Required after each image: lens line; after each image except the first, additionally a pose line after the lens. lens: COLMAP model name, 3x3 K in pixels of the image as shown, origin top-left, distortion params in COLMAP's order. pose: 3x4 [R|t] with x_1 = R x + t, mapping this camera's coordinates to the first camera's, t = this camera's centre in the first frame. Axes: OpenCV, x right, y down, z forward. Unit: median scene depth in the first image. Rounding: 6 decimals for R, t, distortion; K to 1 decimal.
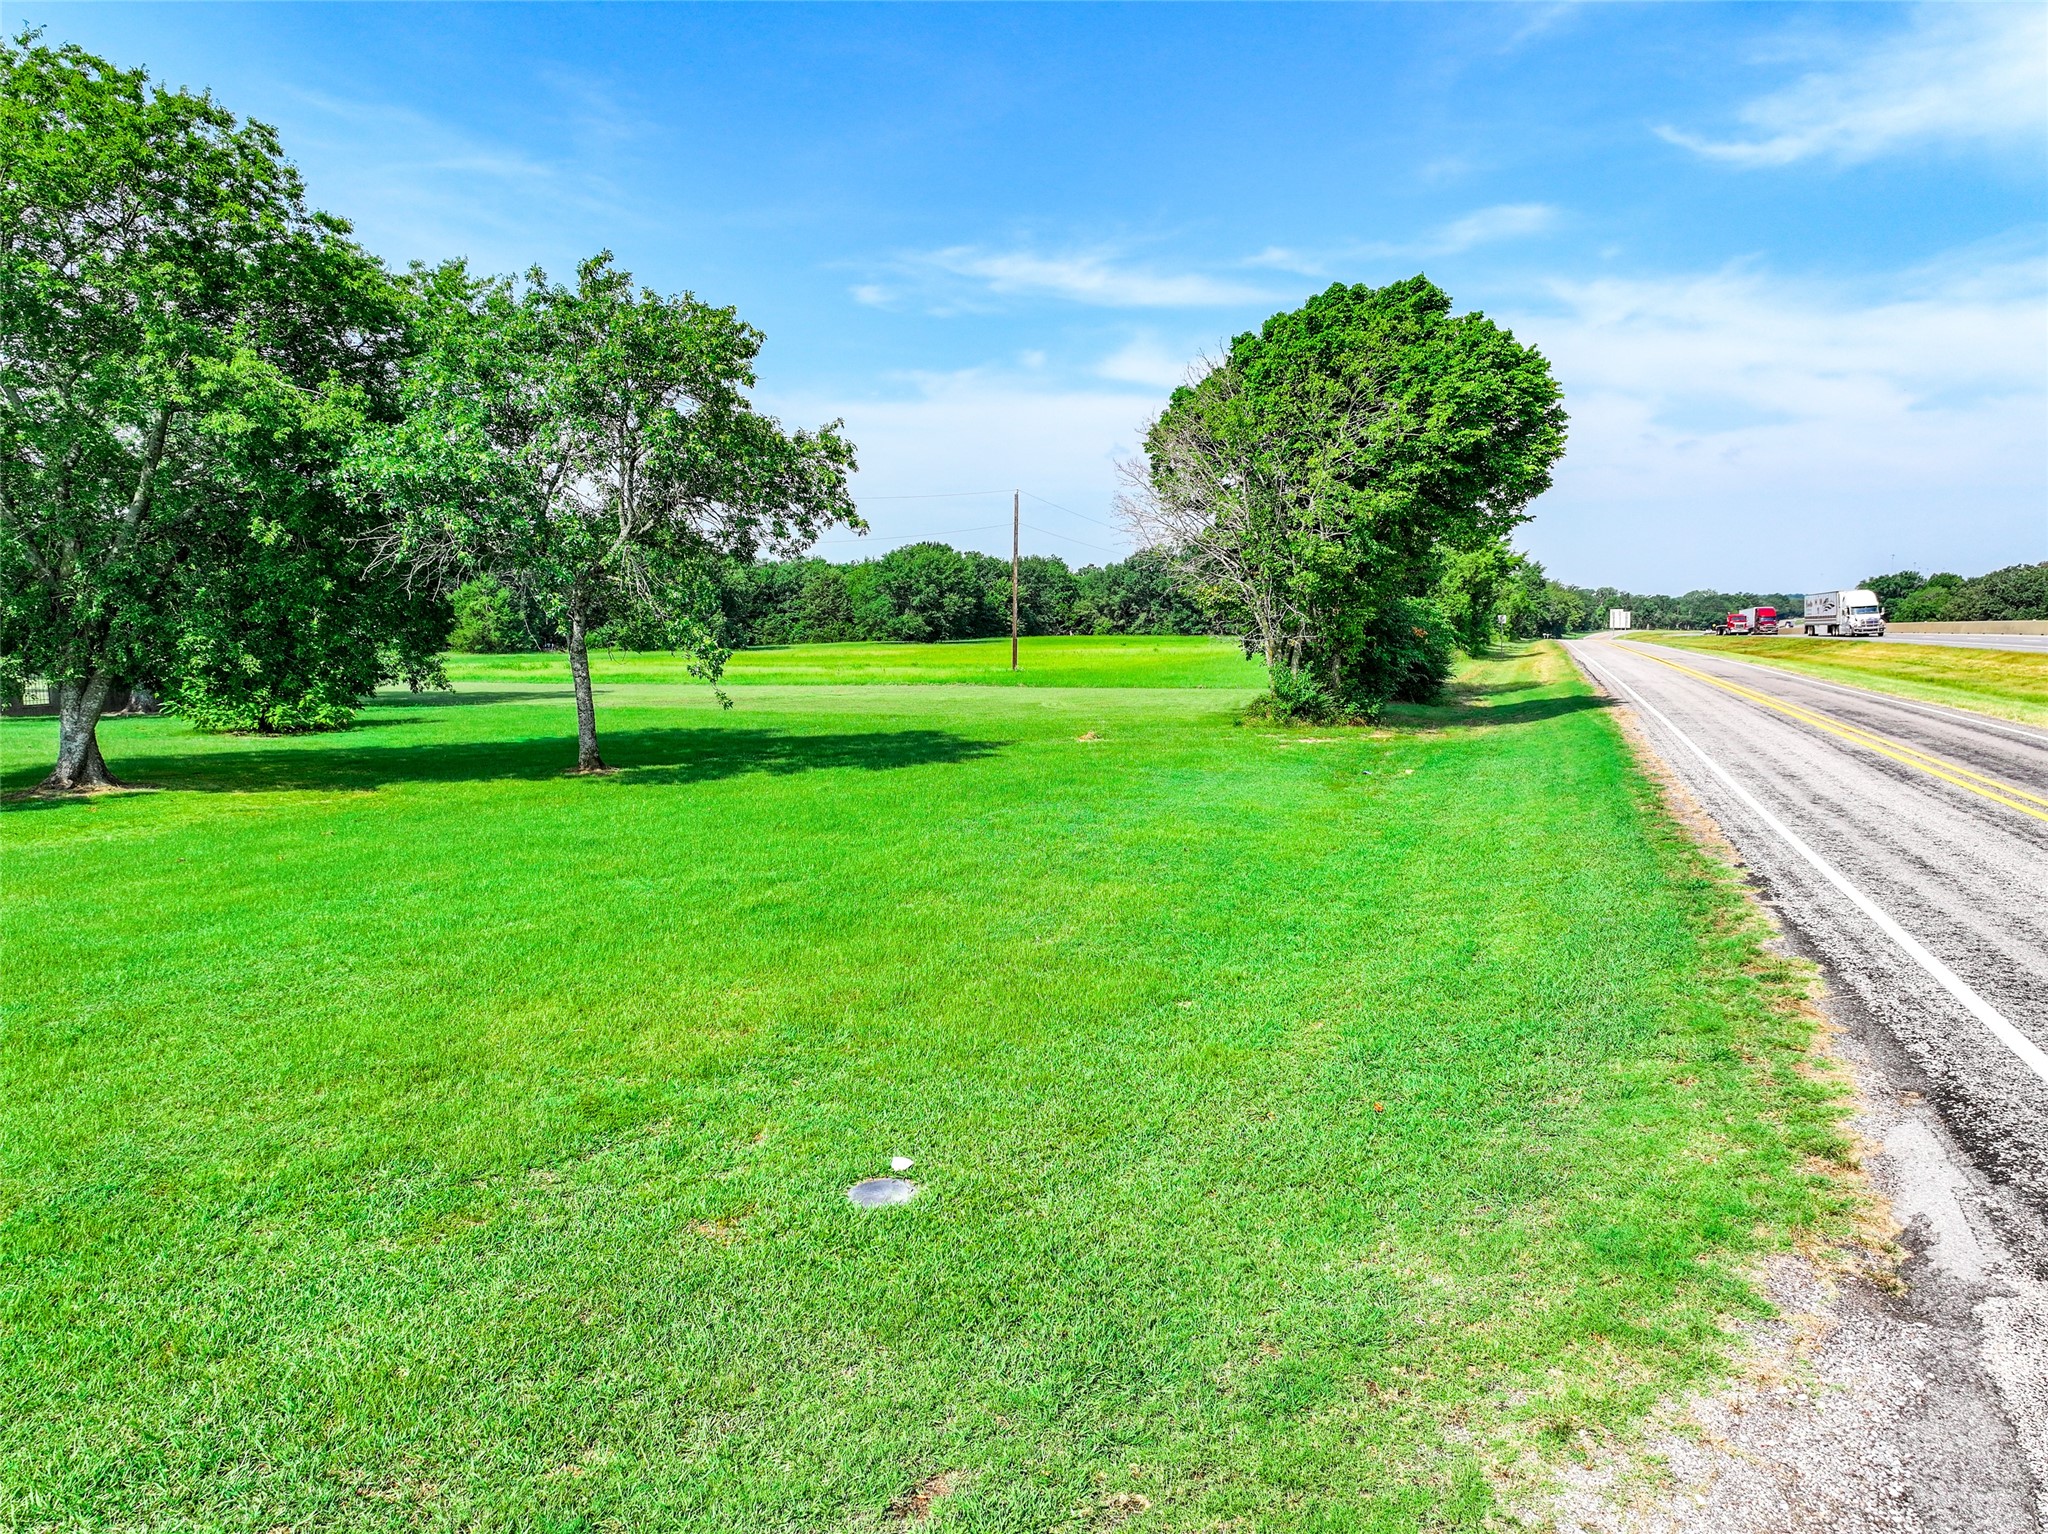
lens RADIAL K [[1457.1, 0, 1043.4], [0, 1457.1, 769.9], [0, 0, 1]] dist [-0.000609, 0.023739]
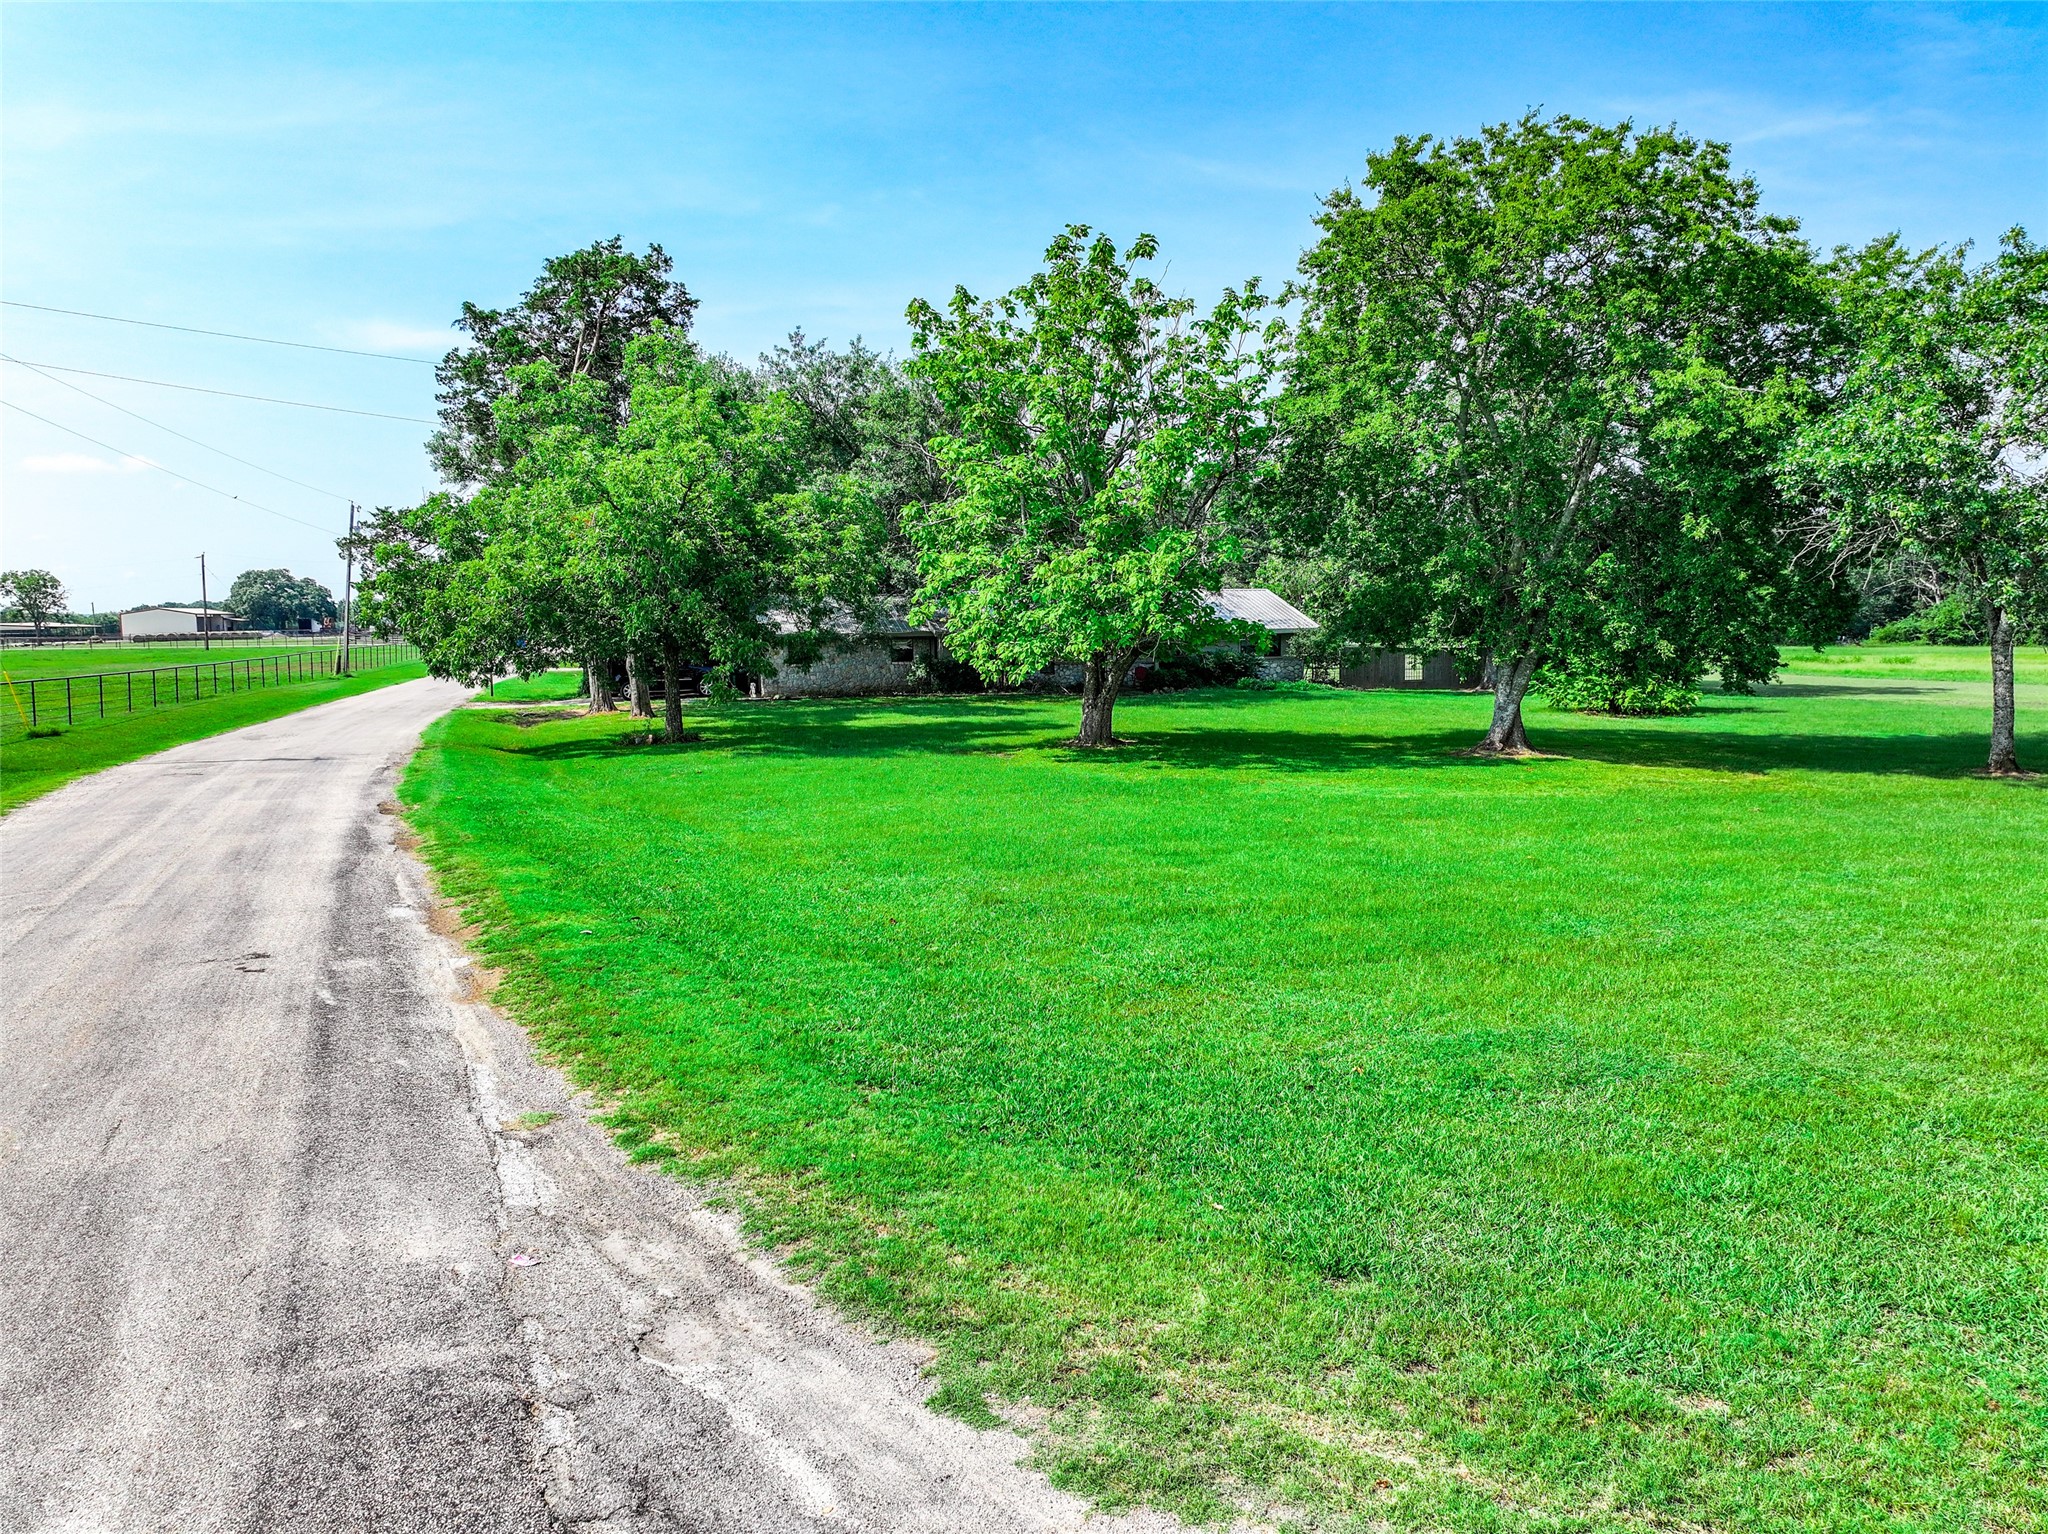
lens RADIAL K [[1457.1, 0, 1015.7], [0, 1457.1, 766.3], [0, 0, 1]] dist [-0.000609, 0.023739]
pose [[0.679470, 0.081936, -0.729114, -0.069694], [-0.079067, 0.996135, 0.038259, 0.011032], [0.729431, 0.031653, 0.683322, -0.090513]]
